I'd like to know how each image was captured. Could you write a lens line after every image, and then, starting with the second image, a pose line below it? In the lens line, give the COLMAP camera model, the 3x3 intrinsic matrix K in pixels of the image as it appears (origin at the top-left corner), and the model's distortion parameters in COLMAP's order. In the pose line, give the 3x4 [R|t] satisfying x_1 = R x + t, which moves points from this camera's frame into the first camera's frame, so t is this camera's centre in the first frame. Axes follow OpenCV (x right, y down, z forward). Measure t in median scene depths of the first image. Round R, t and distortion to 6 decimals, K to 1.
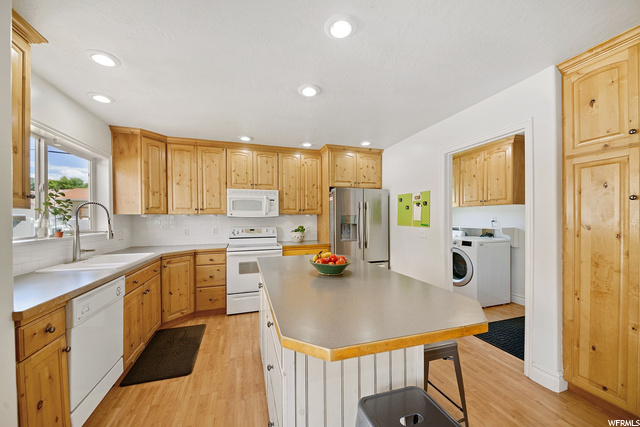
lens RADIAL K [[234.9, 0, 315.7], [0, 234.9, 222.6], [0, 0, 1]] dist [0.005410, -0.000444]
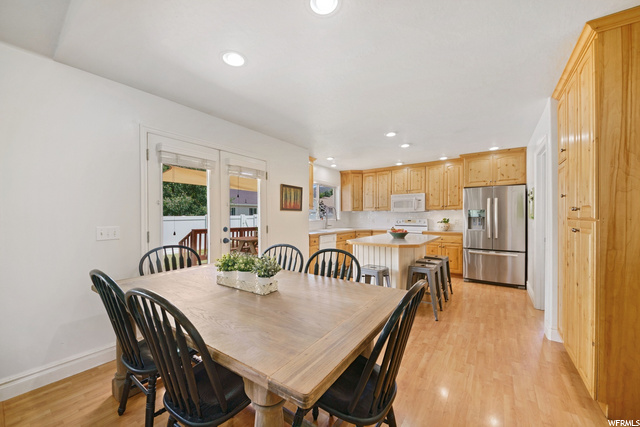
lens RADIAL K [[249.9, 0, 310.5], [0, 249.9, 216.5], [0, 0, 1]] dist [0.001858, -0.000420]
pose [[0.584587, 0.005397, -0.811313, 0.715487], [-0.012082, 0.999925, -0.002055, 0.017823], [0.811241, 0.011003, 0.584608, -0.485562]]
